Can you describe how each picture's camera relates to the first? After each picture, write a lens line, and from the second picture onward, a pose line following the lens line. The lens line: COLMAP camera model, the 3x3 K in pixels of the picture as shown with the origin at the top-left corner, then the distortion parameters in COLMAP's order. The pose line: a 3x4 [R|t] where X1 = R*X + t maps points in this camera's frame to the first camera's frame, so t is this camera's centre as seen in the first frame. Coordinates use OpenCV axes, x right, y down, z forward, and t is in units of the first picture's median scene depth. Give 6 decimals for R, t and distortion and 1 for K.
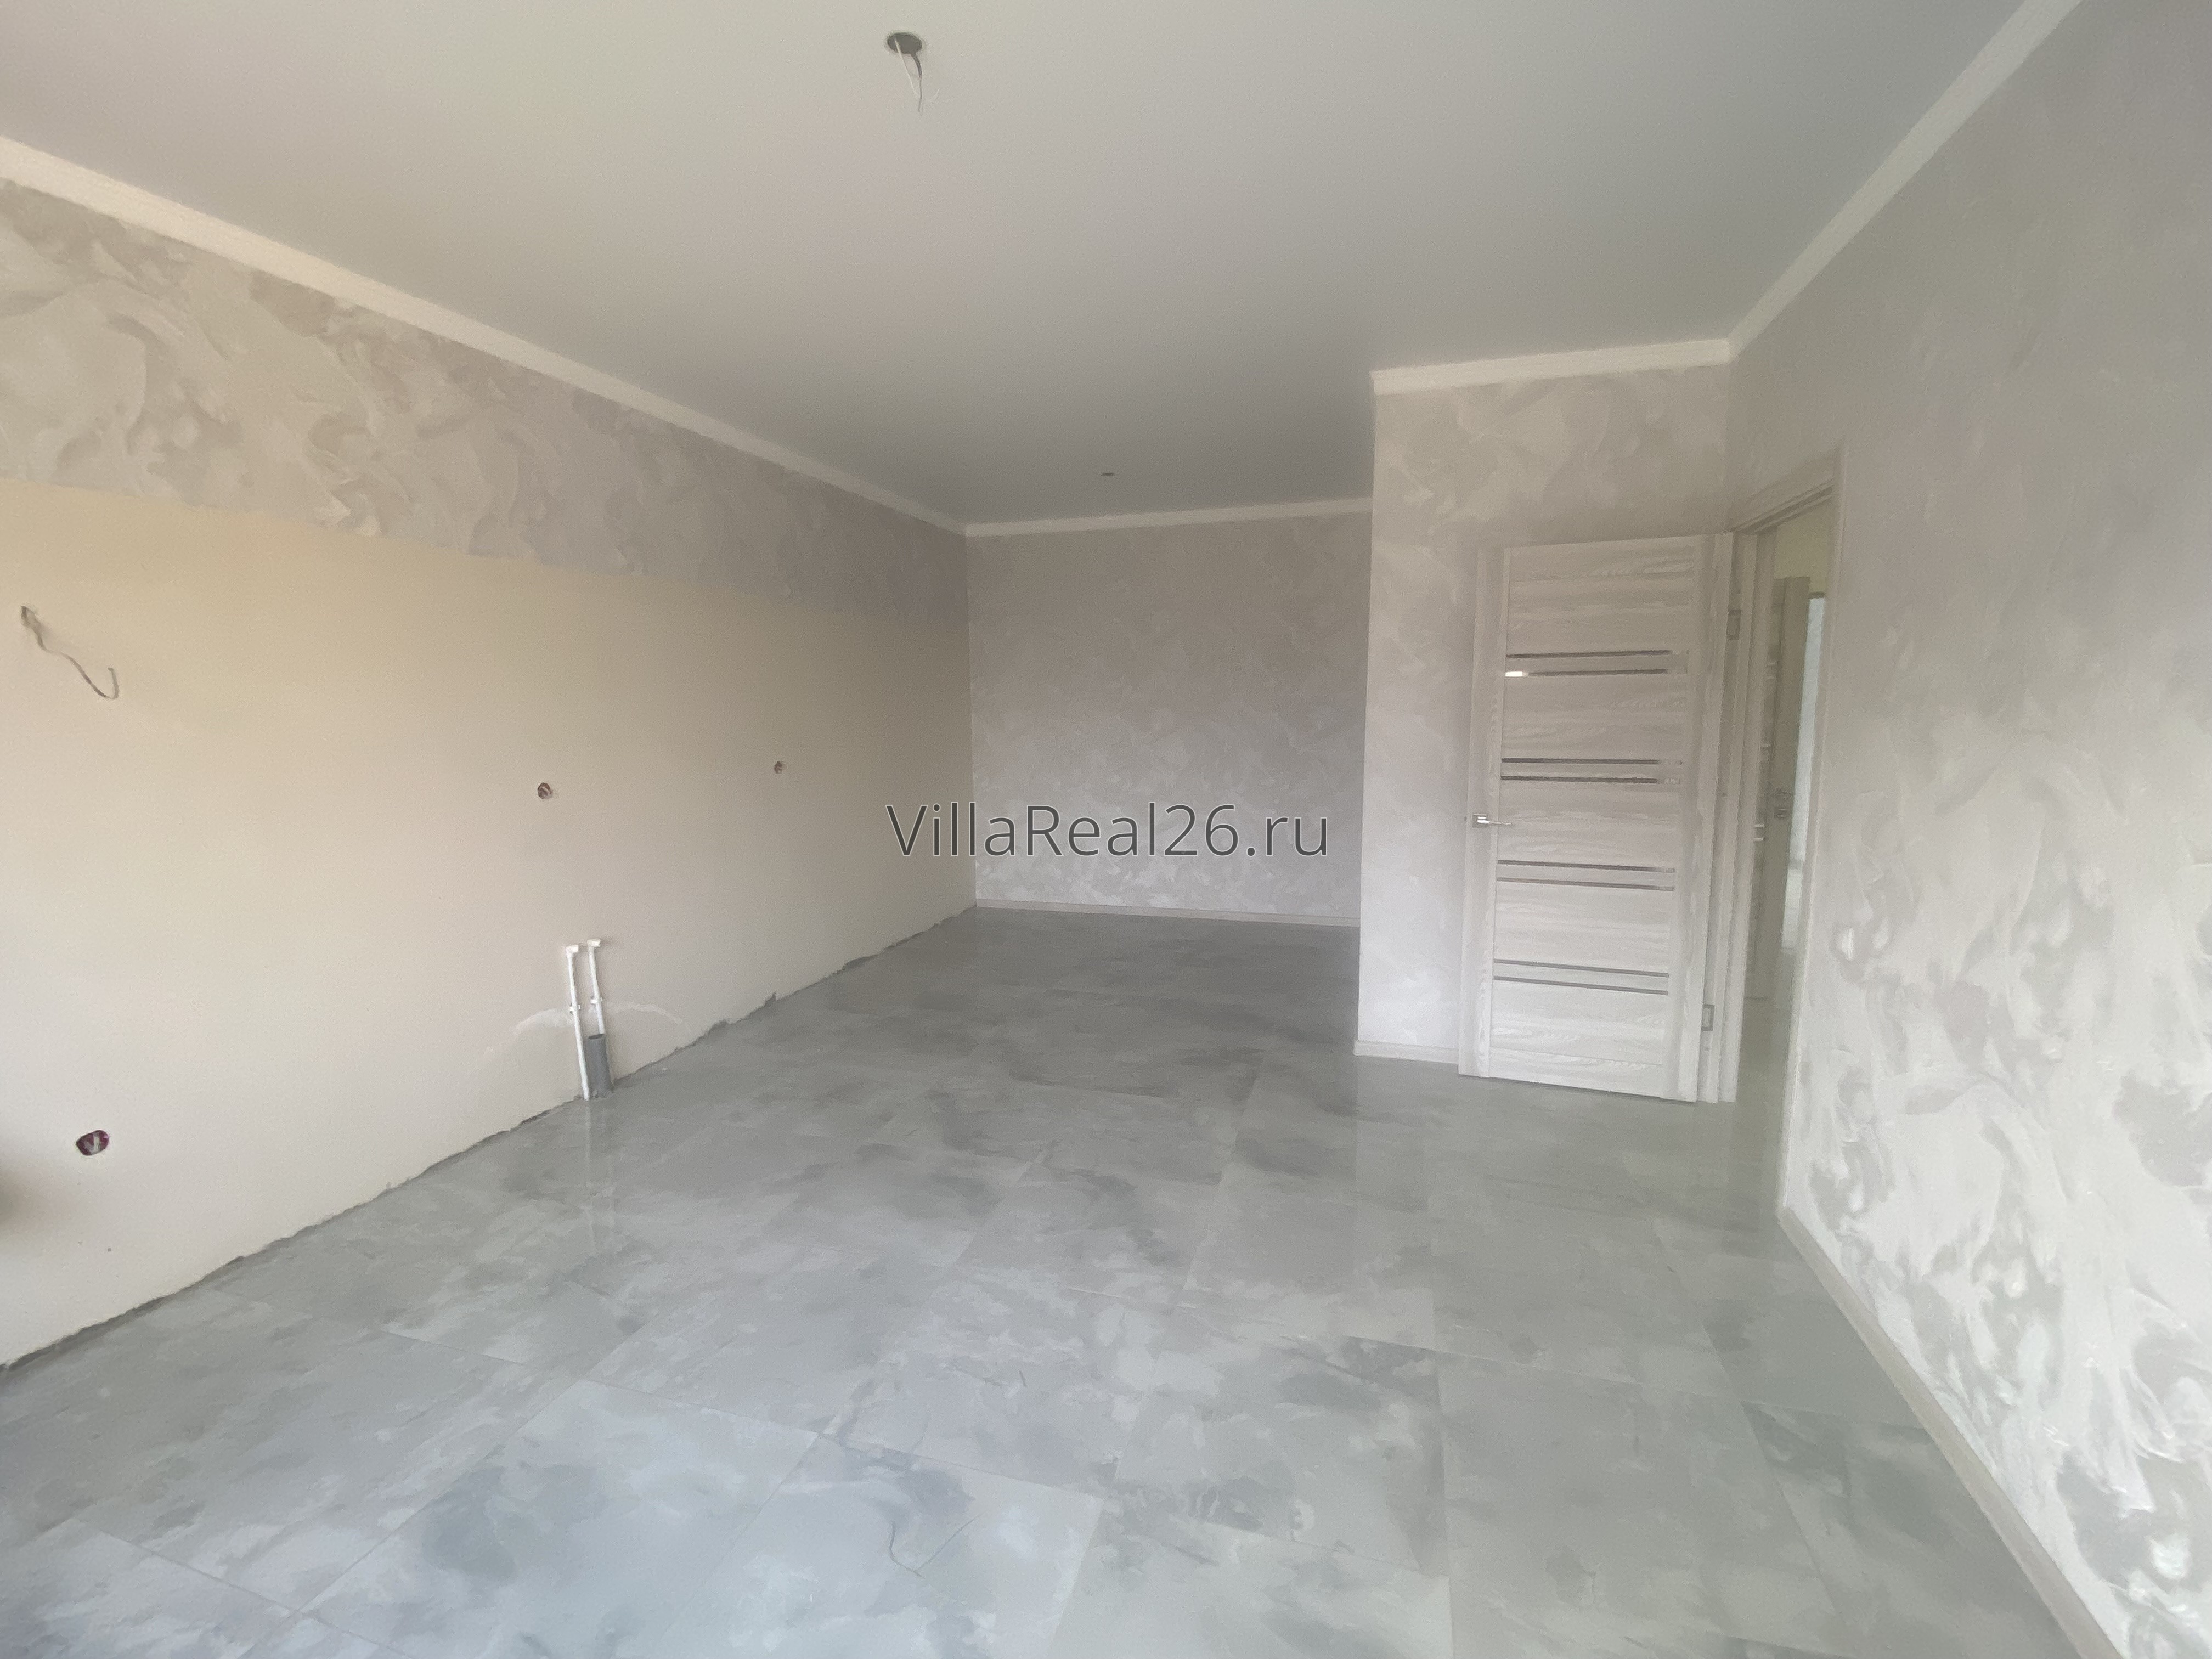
lens RADIAL K [[977.0, 0, 1104.7], [0, 977.0, 822.2], [0, 0, 1]] dist [0.027182, -0.024491]
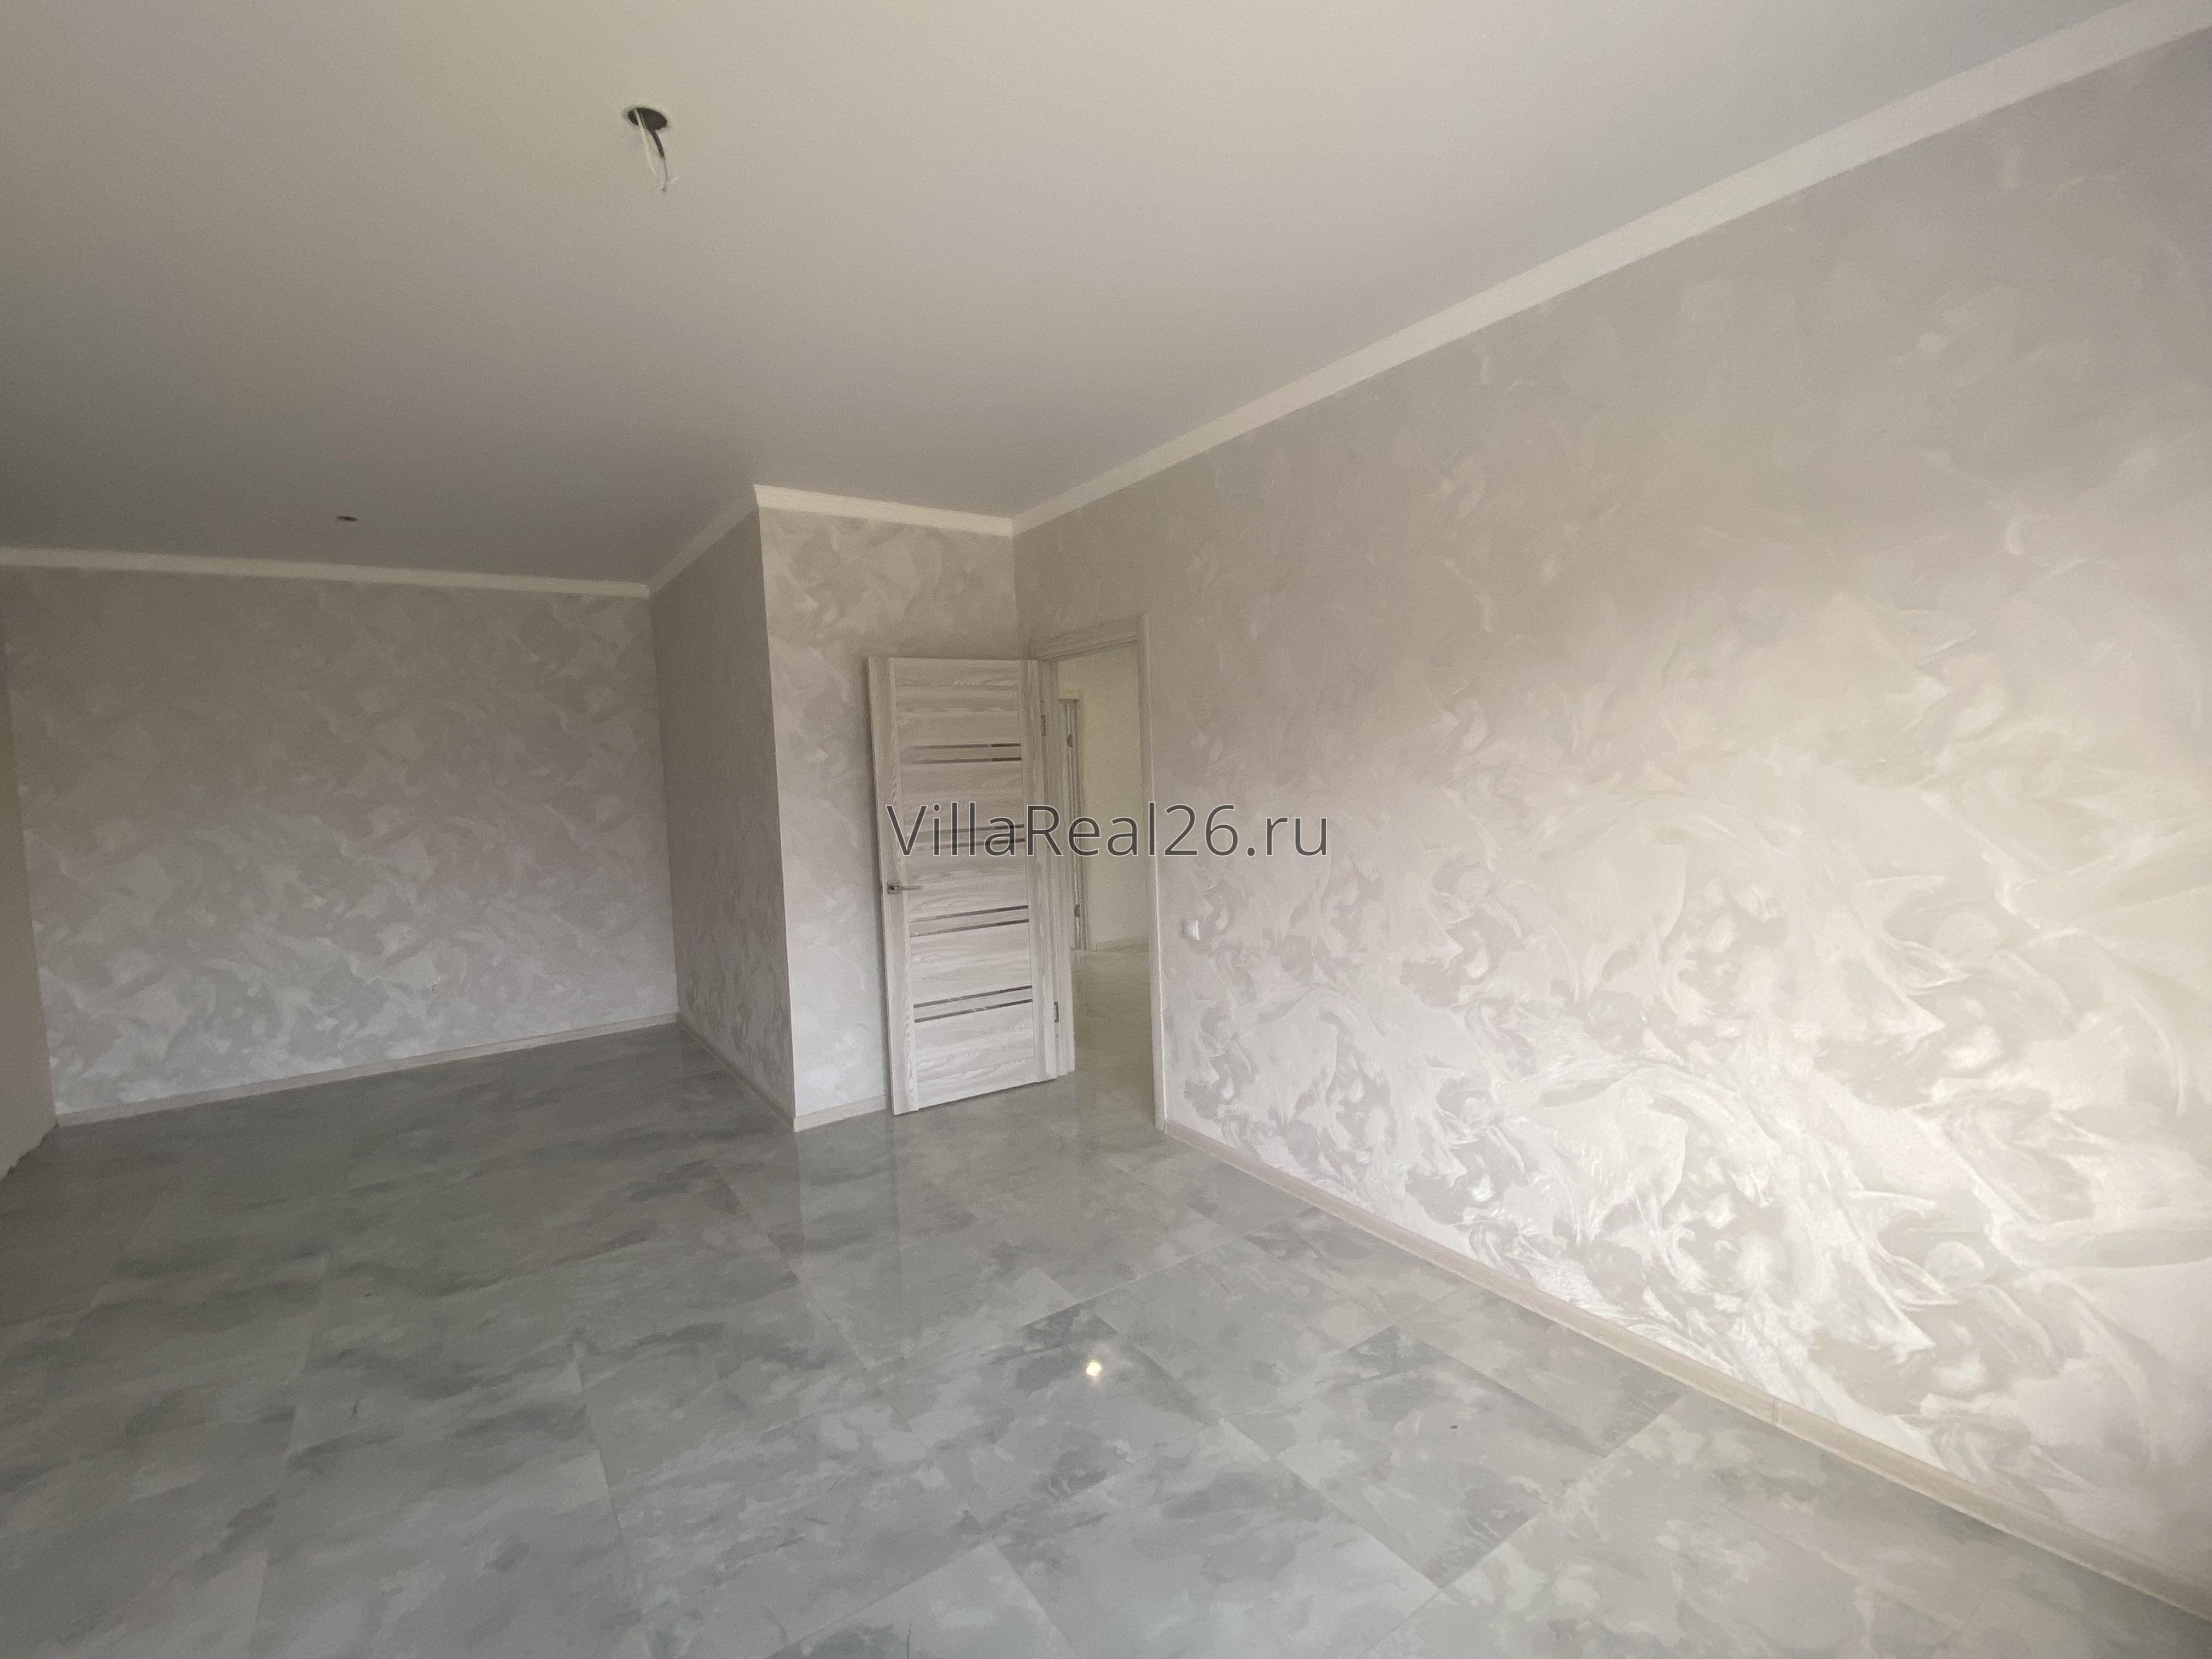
lens RADIAL K [[984.4, 0, 1091.9], [0, 984.4, 815.2], [0, 0, 1]] dist [0.057919, -0.051361]
pose [[0.639160, -0.063036, 0.766486, -0.574977], [0.129331, 0.991252, -0.026327, -0.040979], [-0.758121, 0.115958, 0.641721, 0.103231]]
